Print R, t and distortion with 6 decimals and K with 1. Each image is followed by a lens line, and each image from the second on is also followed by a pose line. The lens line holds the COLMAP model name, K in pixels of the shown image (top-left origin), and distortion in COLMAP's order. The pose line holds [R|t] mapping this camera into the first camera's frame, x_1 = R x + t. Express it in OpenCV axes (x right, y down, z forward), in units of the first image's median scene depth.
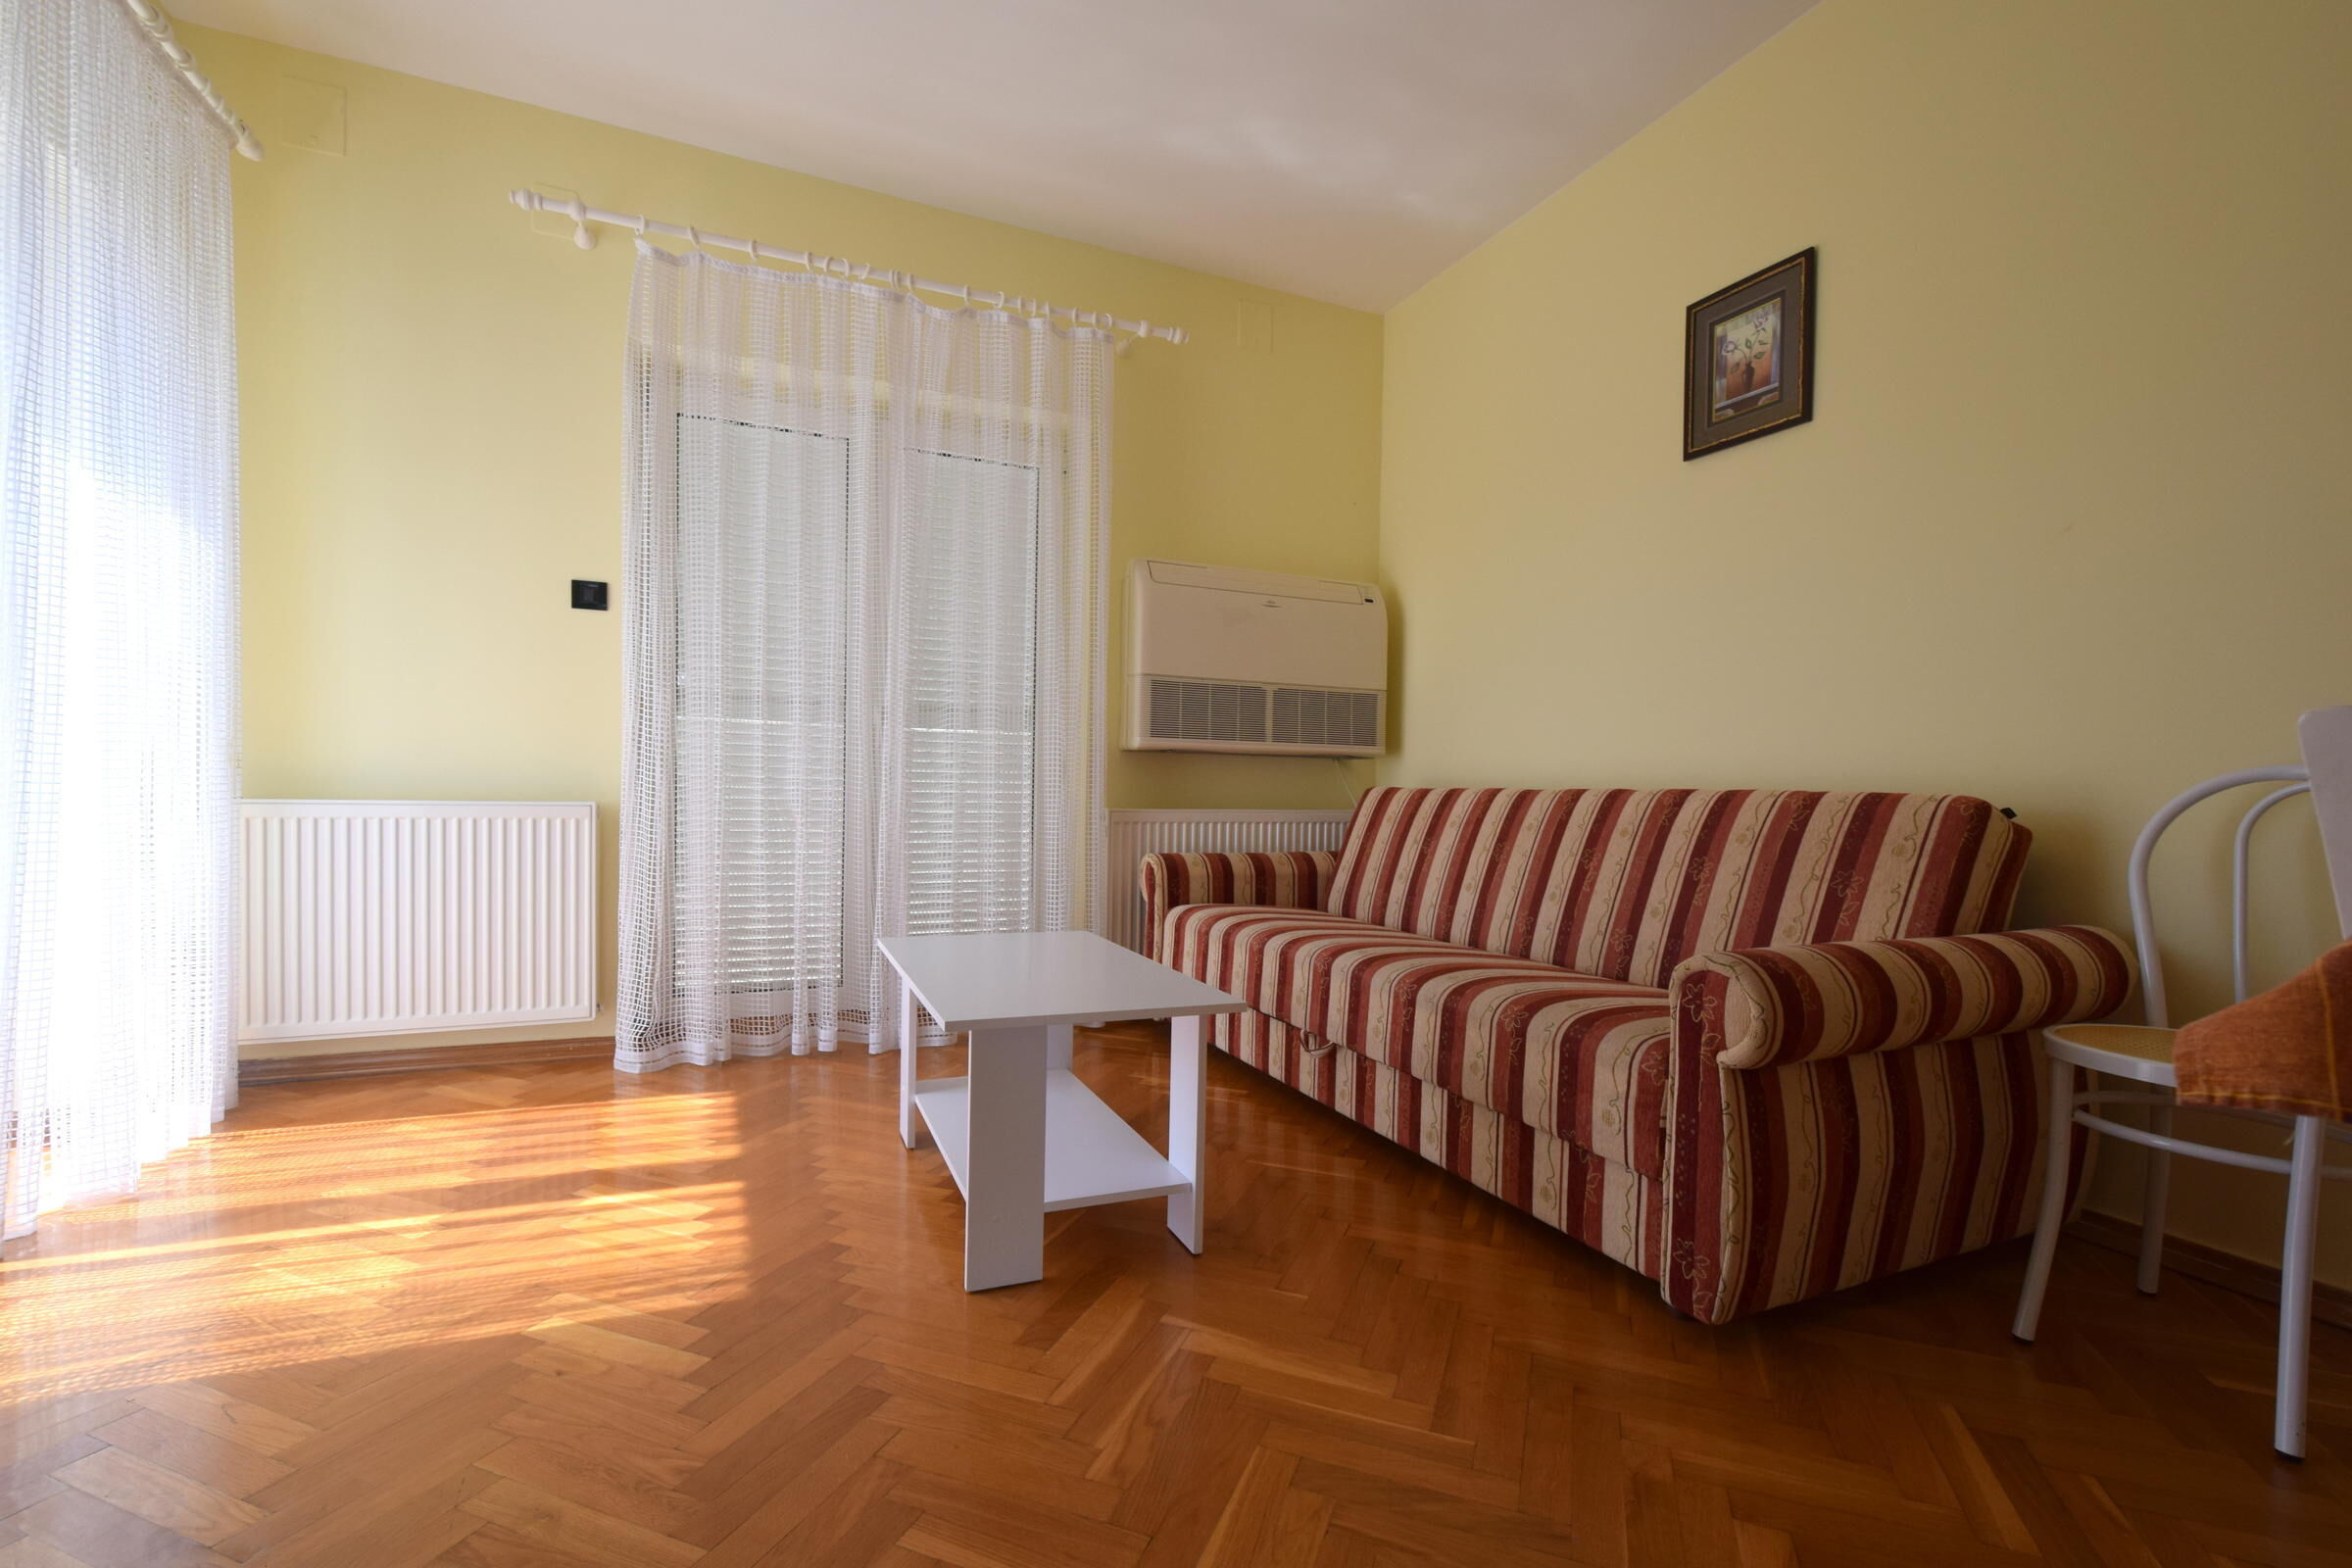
lens RADIAL K [[1040.1, 0, 1187.5], [0, 1040.1, 821.9], [0, 0, 1]] dist [0.016288, -0.014939]
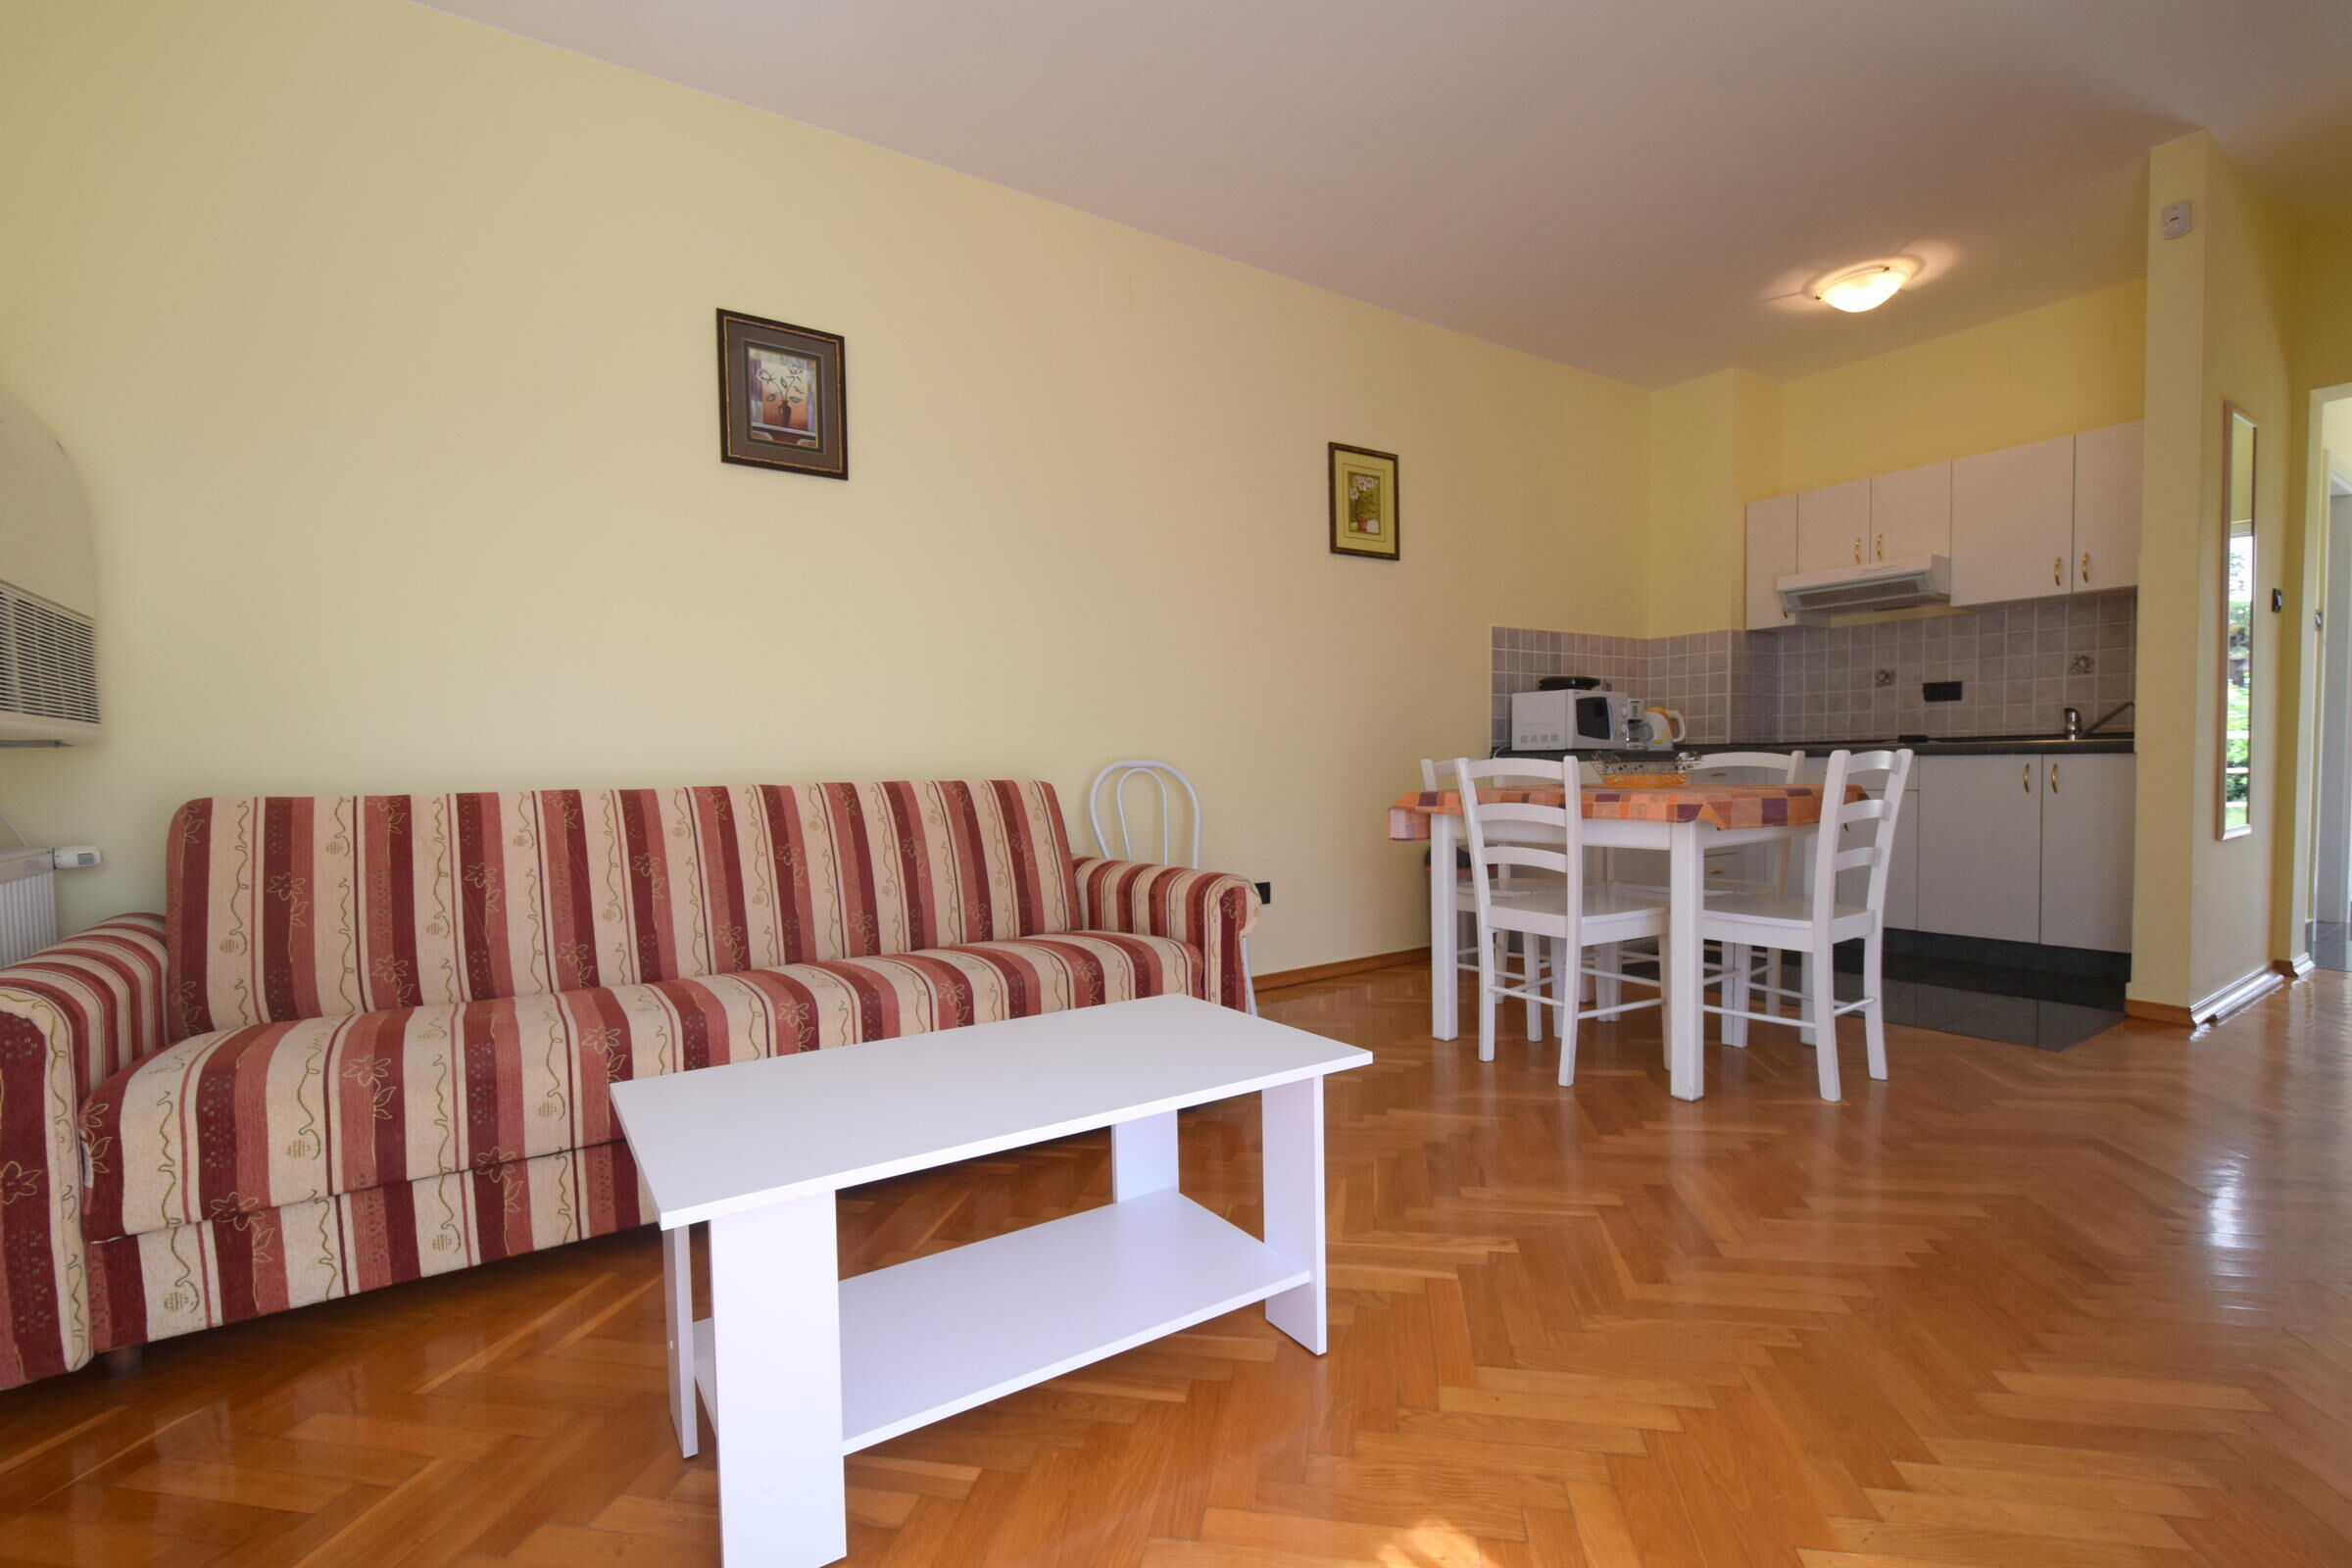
lens RADIAL K [[1098.7, 0, 1145.9], [0, 1098.7, 815.8], [0, 0, 1]] dist [0.021835, -0.011538]
pose [[-0.186886, -0.061135, 0.980477, -0.842073], [0.044418, 0.996515, 0.070602, -0.073529], [-0.981377, 0.056745, -0.183519, 0.993503]]
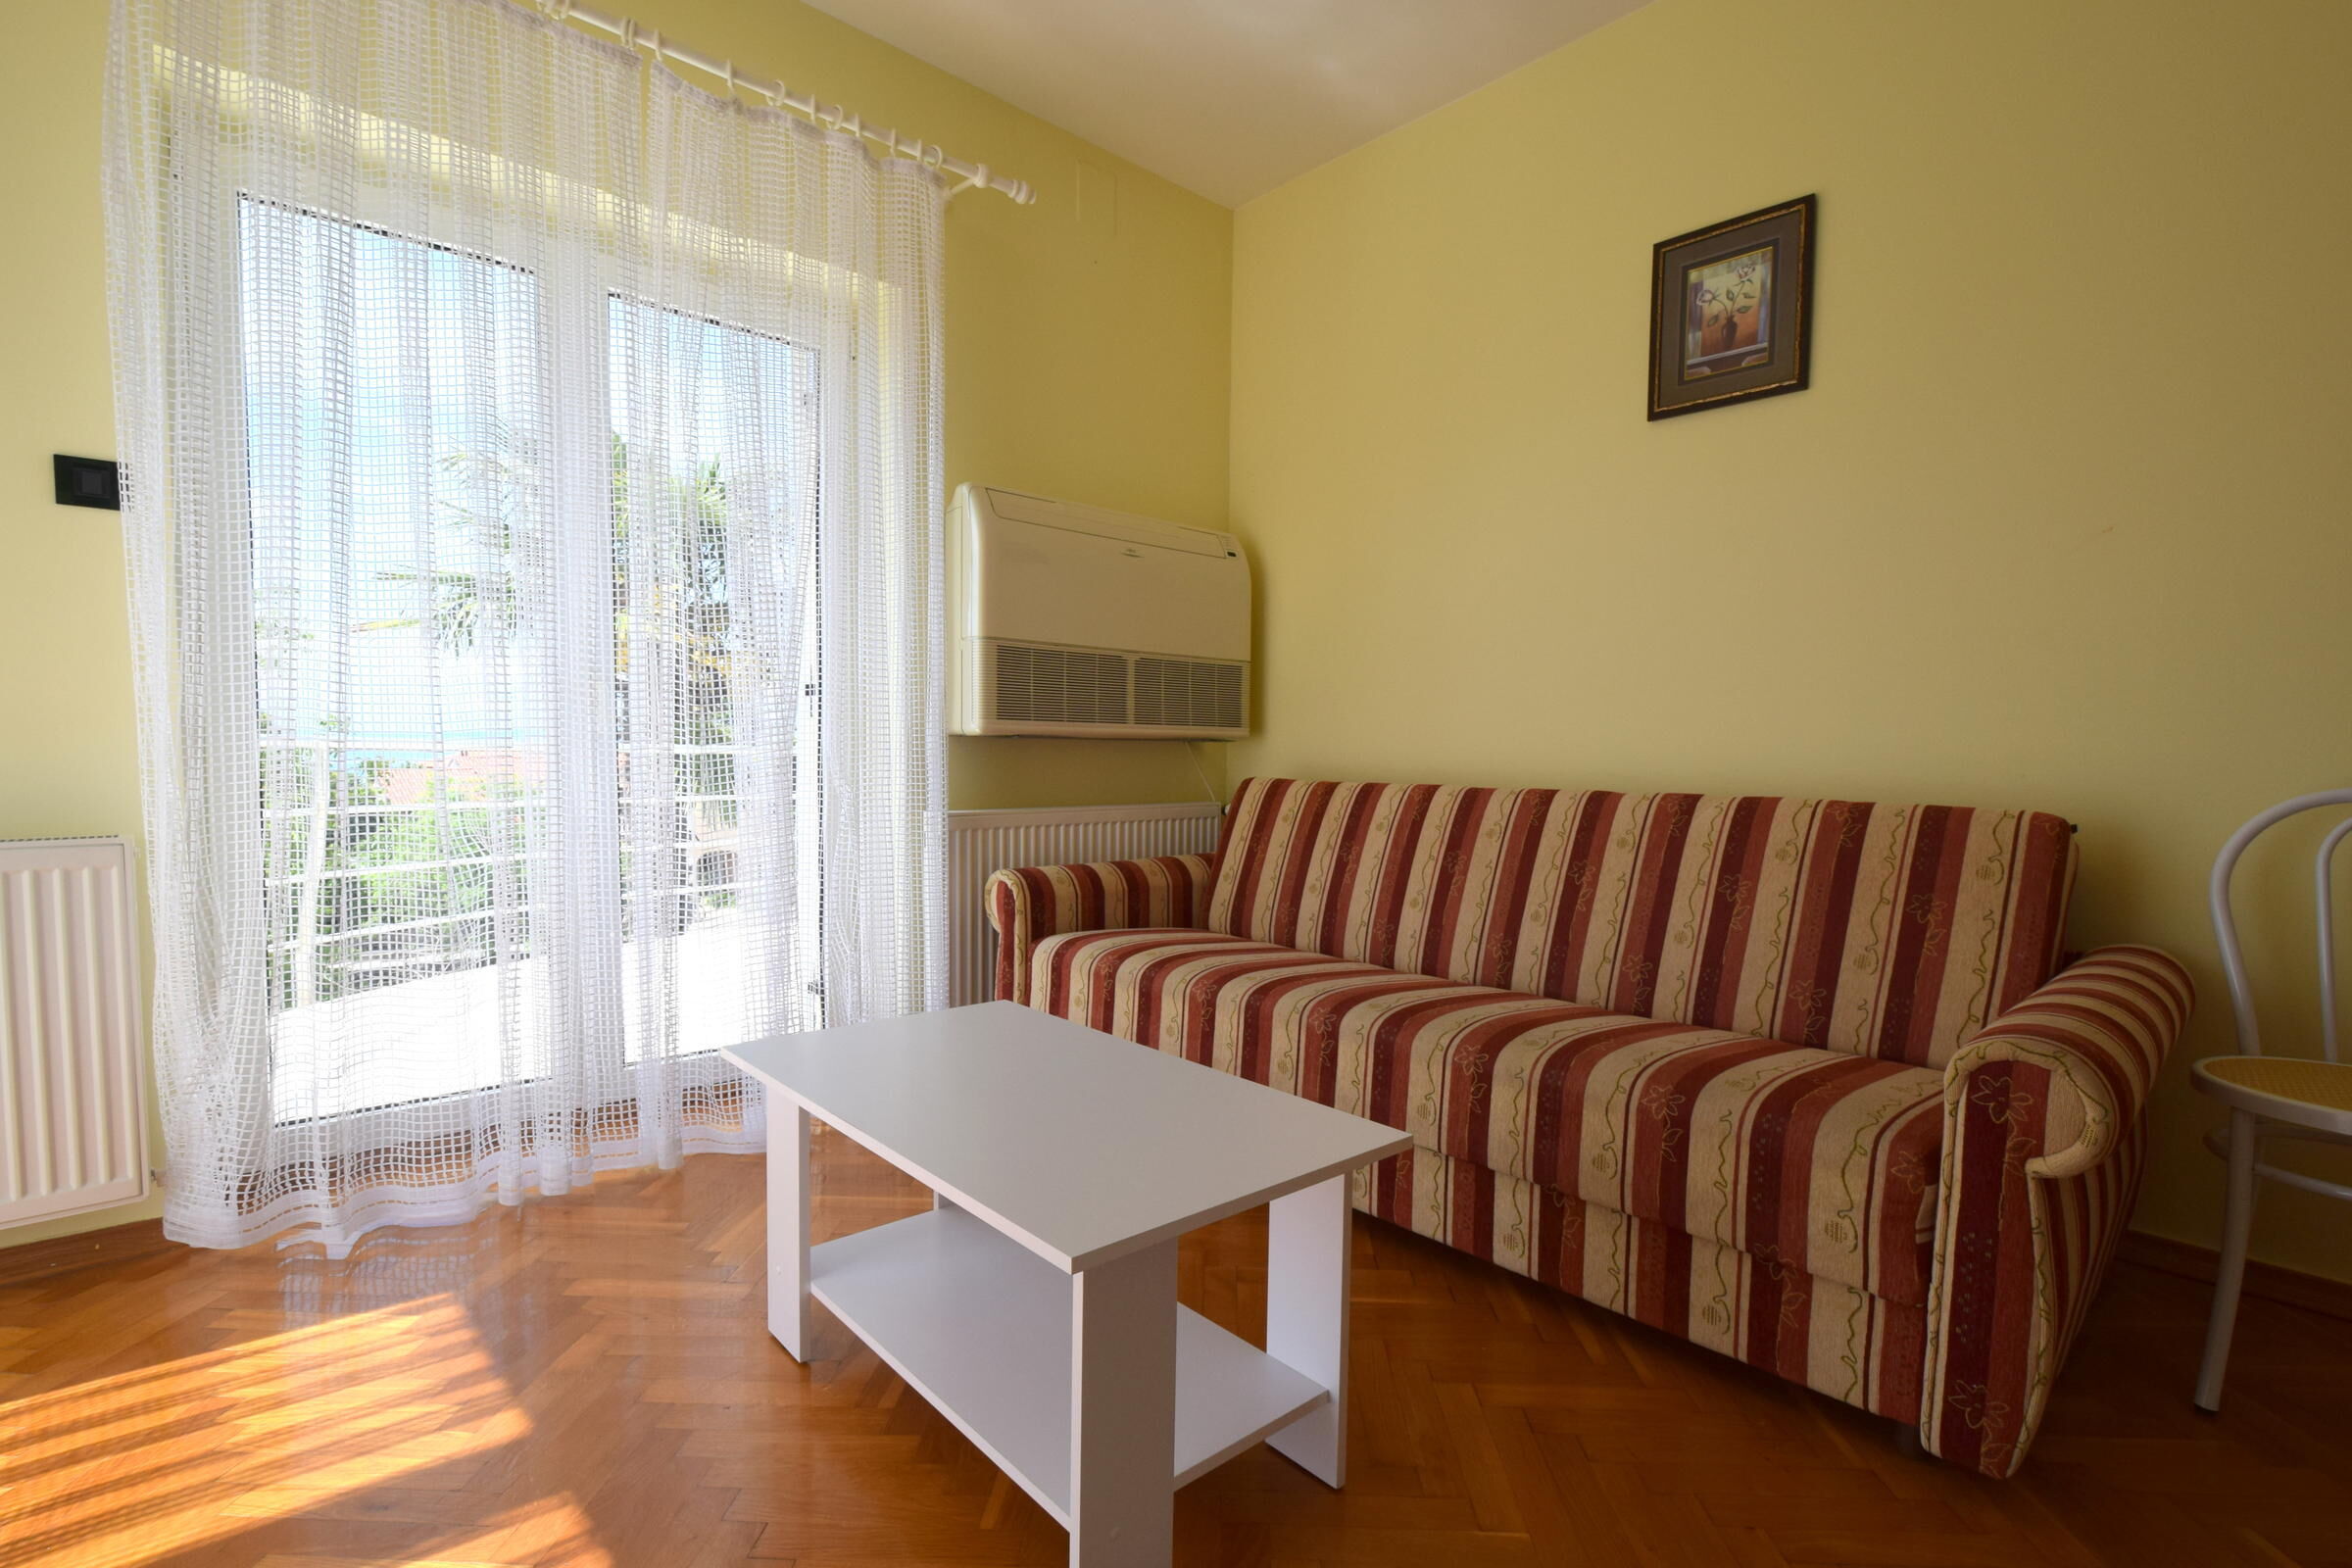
lens RADIAL K [[1097.8, 0, 1210.1], [0, 1097.8, 836.9], [0, 0, 1]] dist [-0.002176, 0.000067]
pose [[0.944686, -0.030476, 0.326558, -0.247306], [0.013472, 0.998439, 0.054208, -0.058003], [-0.327700, -0.046810, 0.943621, 0.276617]]
